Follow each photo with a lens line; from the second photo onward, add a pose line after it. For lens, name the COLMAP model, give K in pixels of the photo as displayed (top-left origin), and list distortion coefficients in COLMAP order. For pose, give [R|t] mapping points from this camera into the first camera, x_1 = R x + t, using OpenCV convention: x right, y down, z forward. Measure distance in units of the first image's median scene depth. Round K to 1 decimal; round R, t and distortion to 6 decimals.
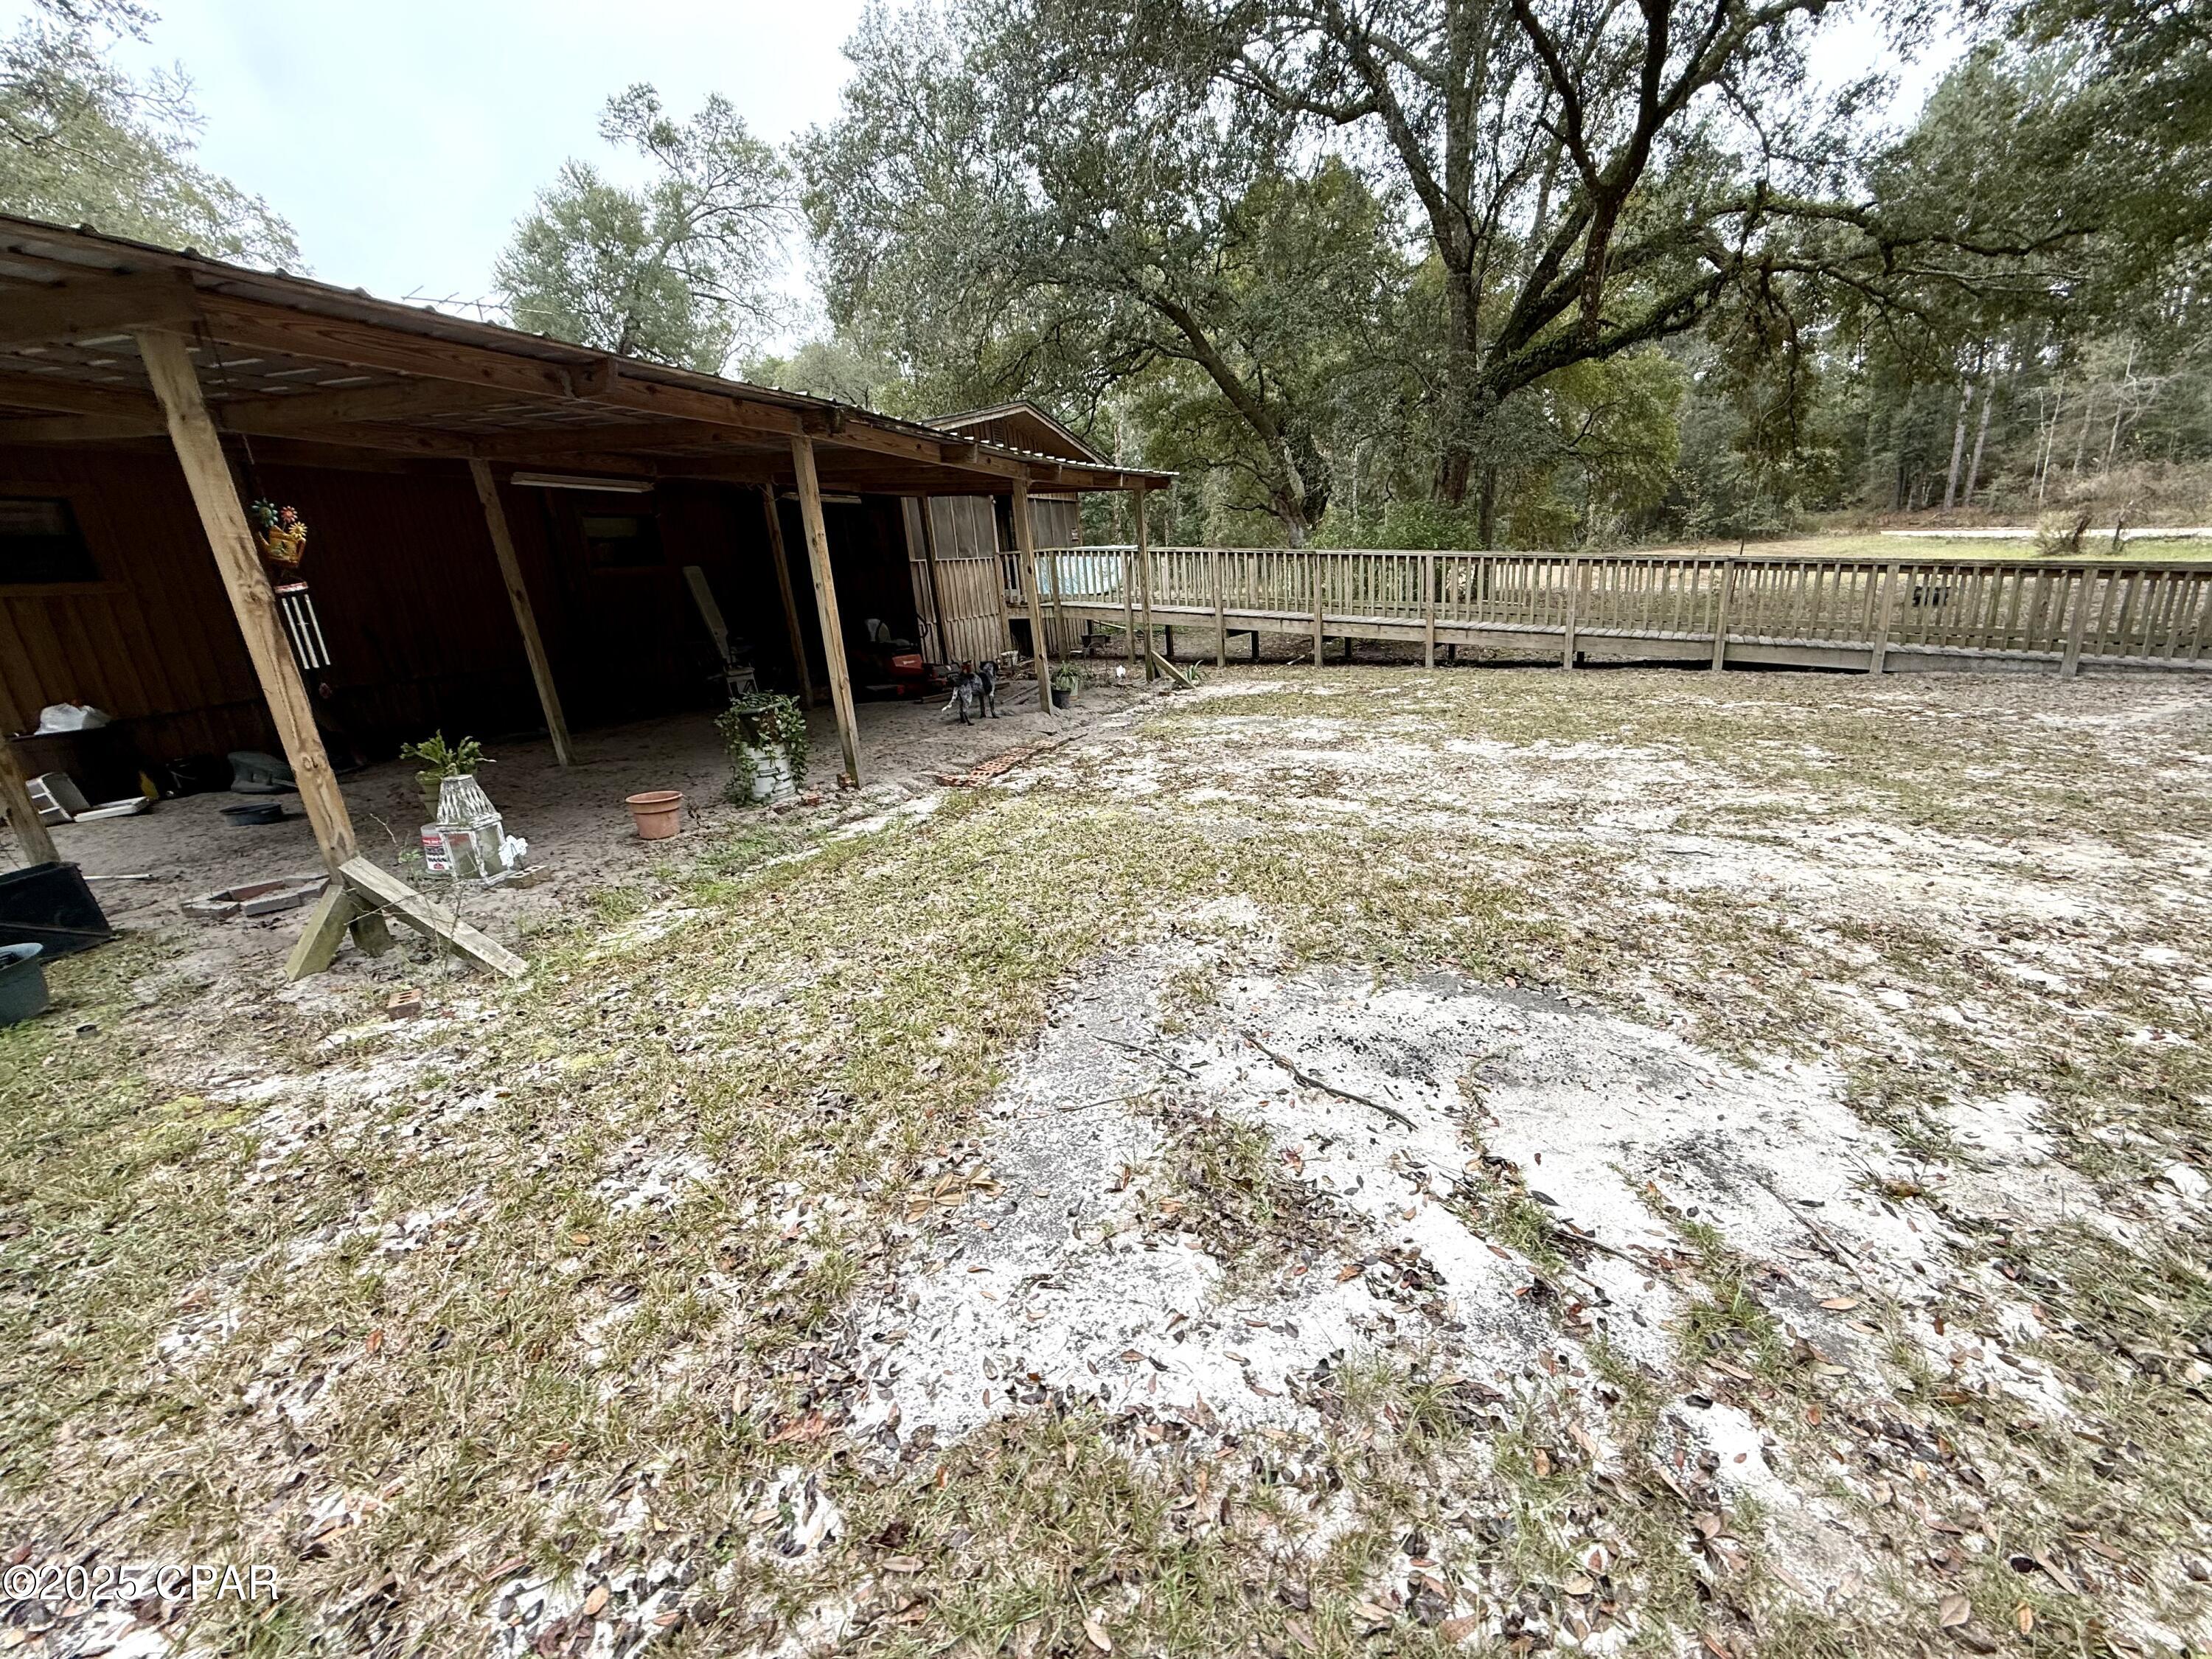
lens RADIAL K [[878.9, 0, 1102.4], [0, 878.9, 826.5], [0, 0, 1]] dist [0.000918, 0.000182]
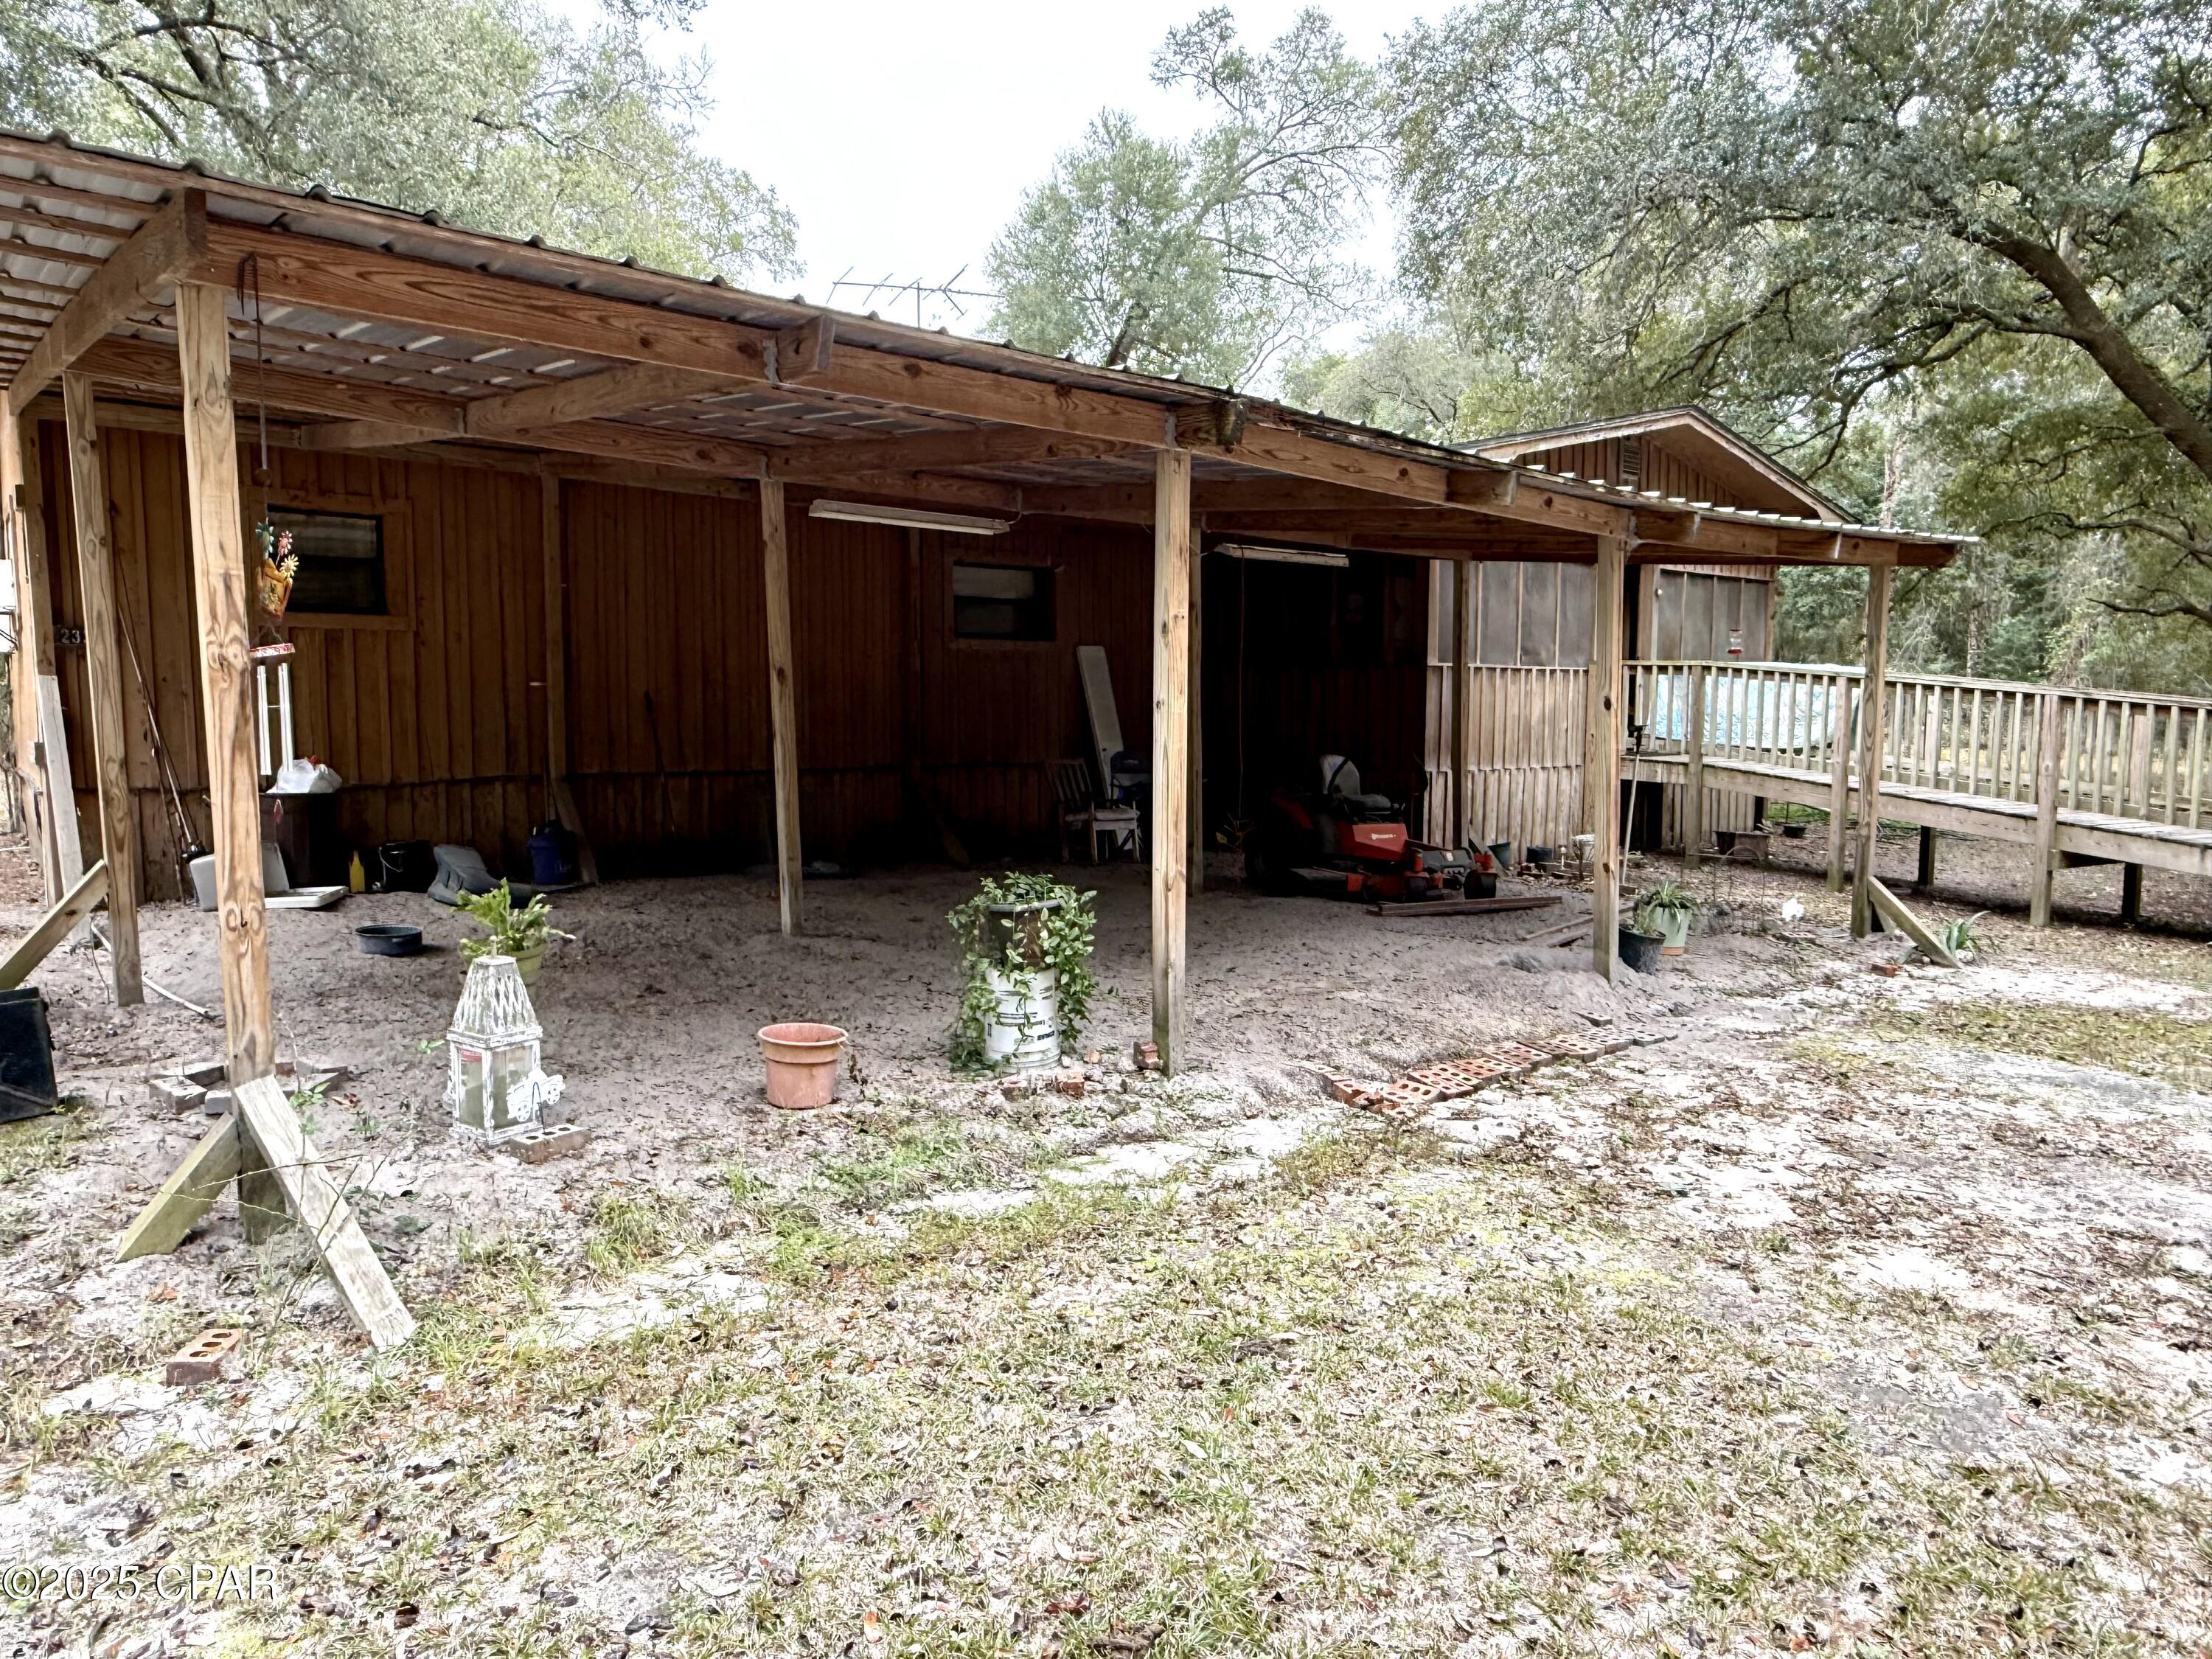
lens RADIAL K [[1431.7, 0, 1095.2], [0, 1431.7, 830.1], [0, 0, 1]] dist [0.000142, 0.003199]
pose [[0.884449, 0.129314, -0.448362, 0.045436], [-0.203276, 0.971647, -0.120751, -0.063870], [0.420035, 0.197939, 0.885659, 0.159685]]
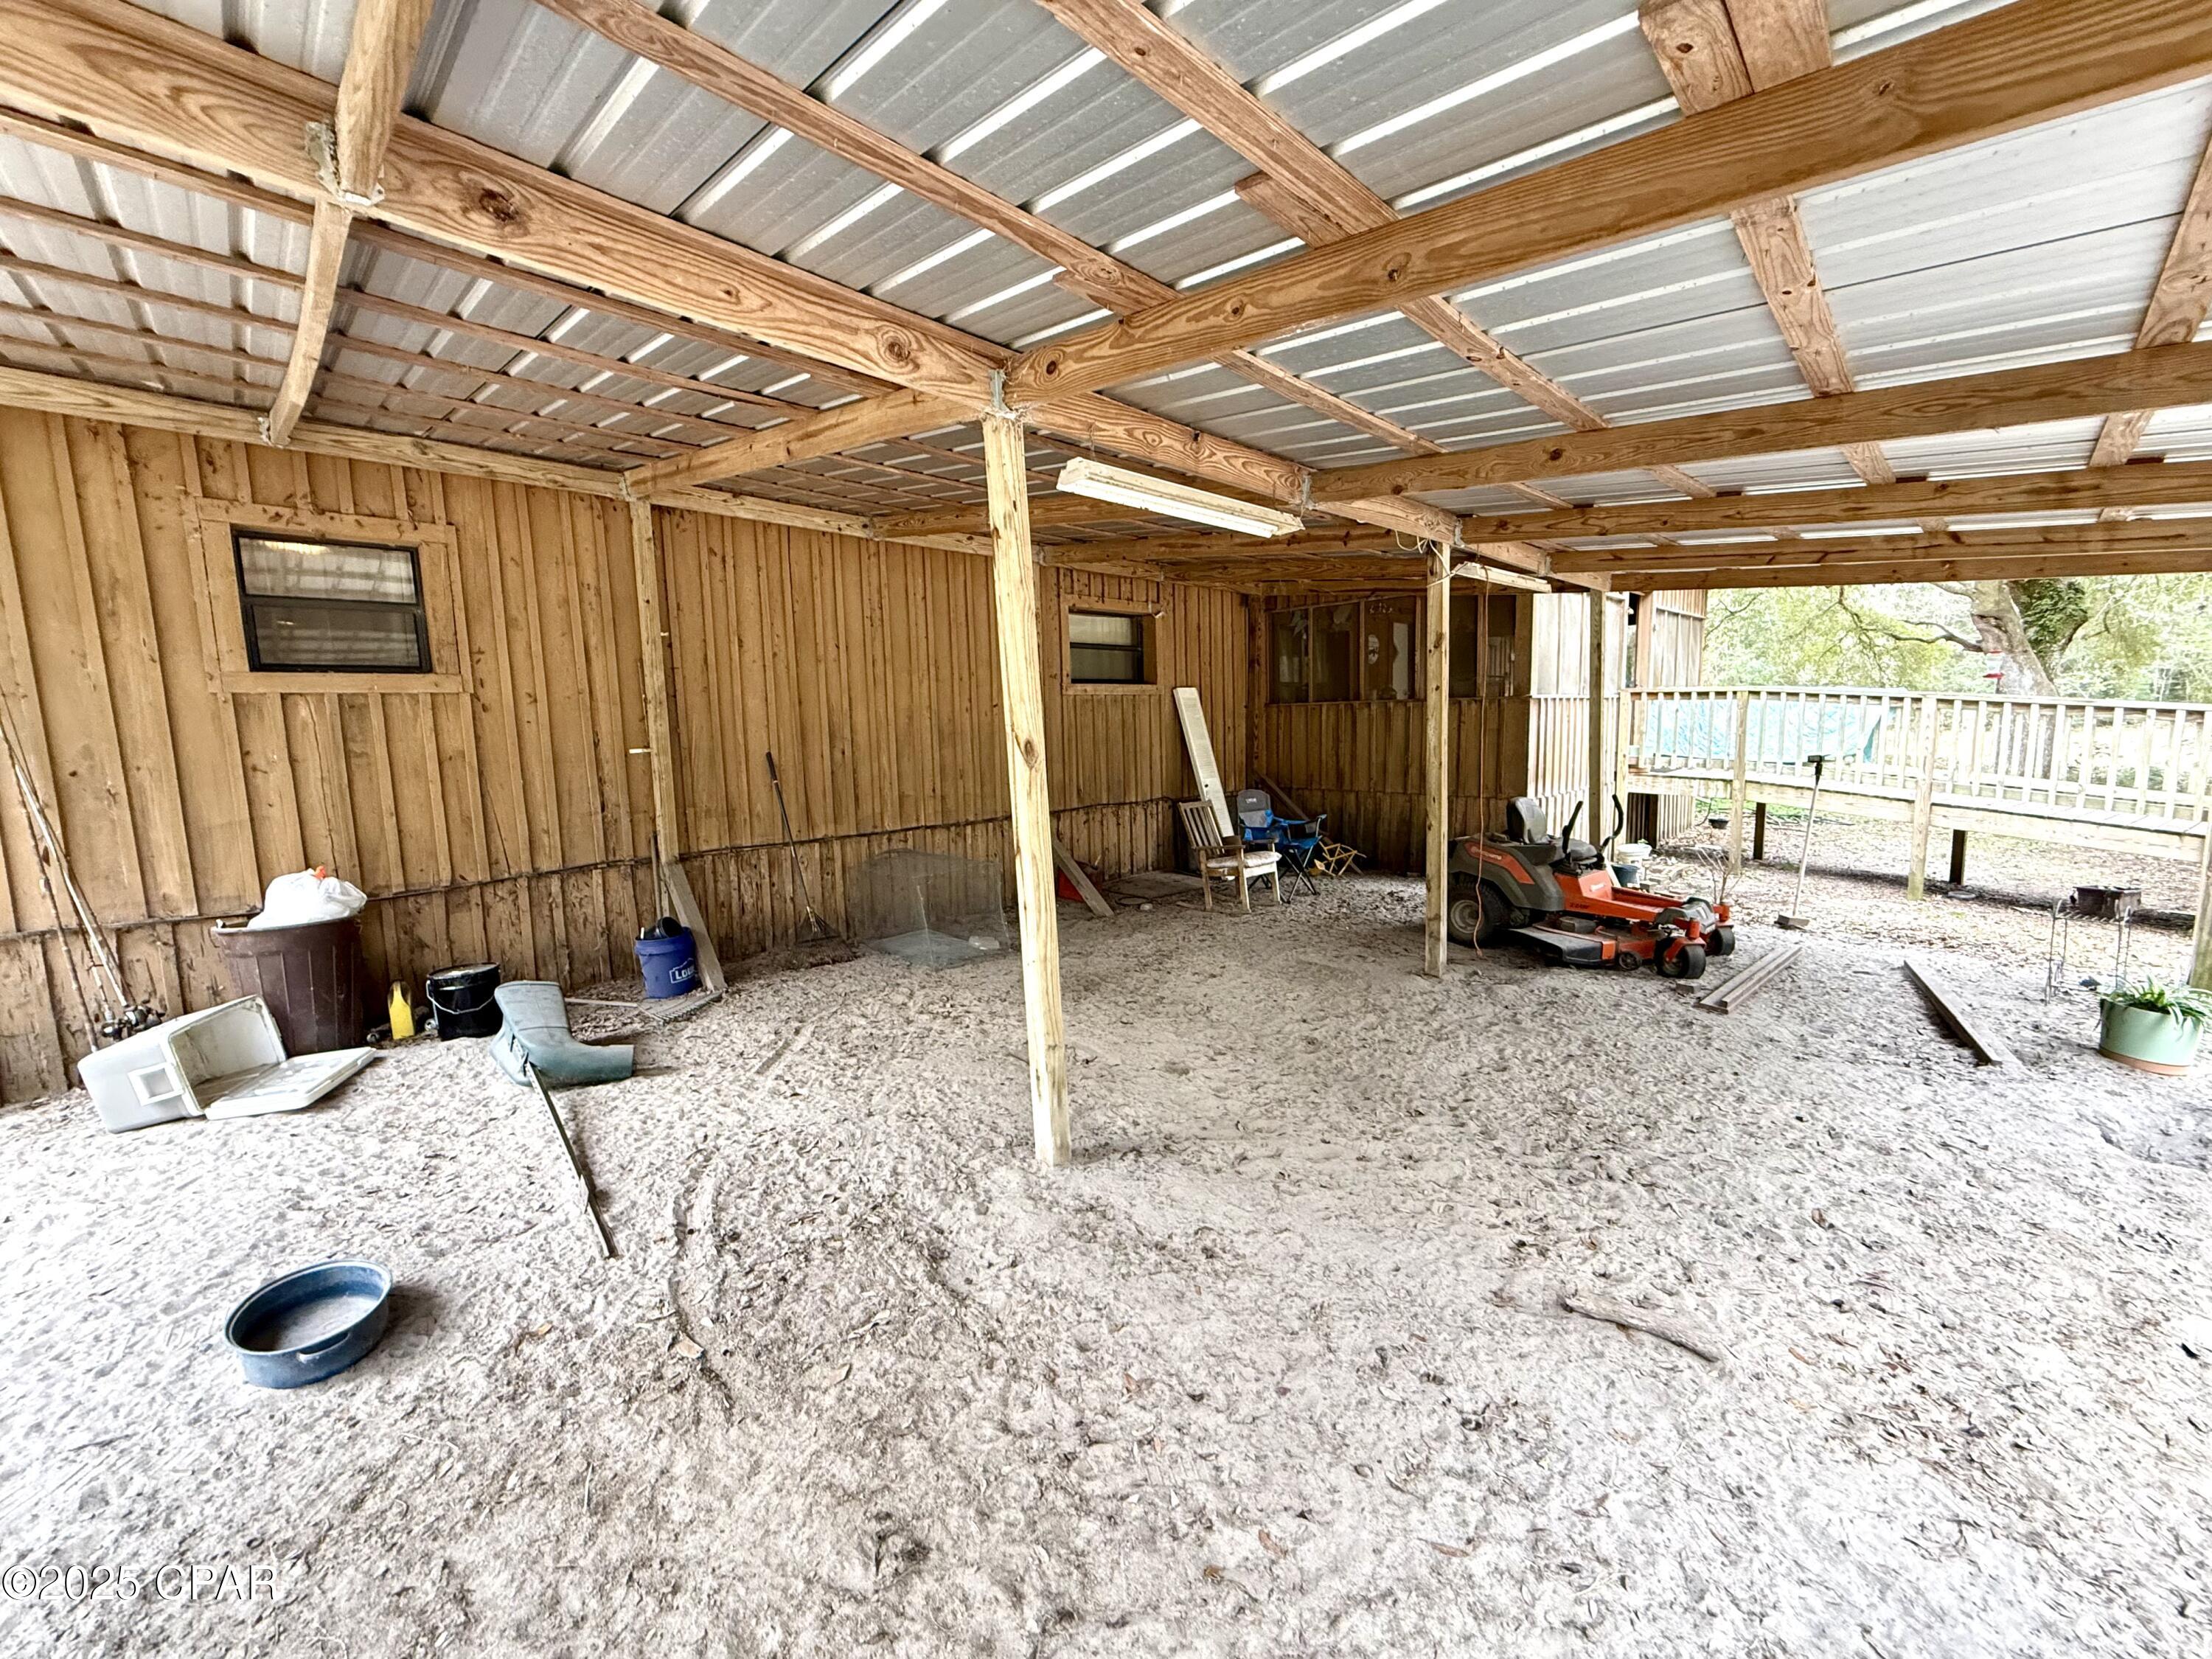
lens RADIAL K [[878.9, 0, 1106.0], [0, 878.9, 830.4], [0, 0, 1]] dist [0.000918, 0.000182]
pose [[0.924846, 0.106350, -0.365170, -0.462931], [-0.153758, 0.982703, -0.103217, -0.183366], [0.347876, 0.151607, 0.925201, 0.622870]]
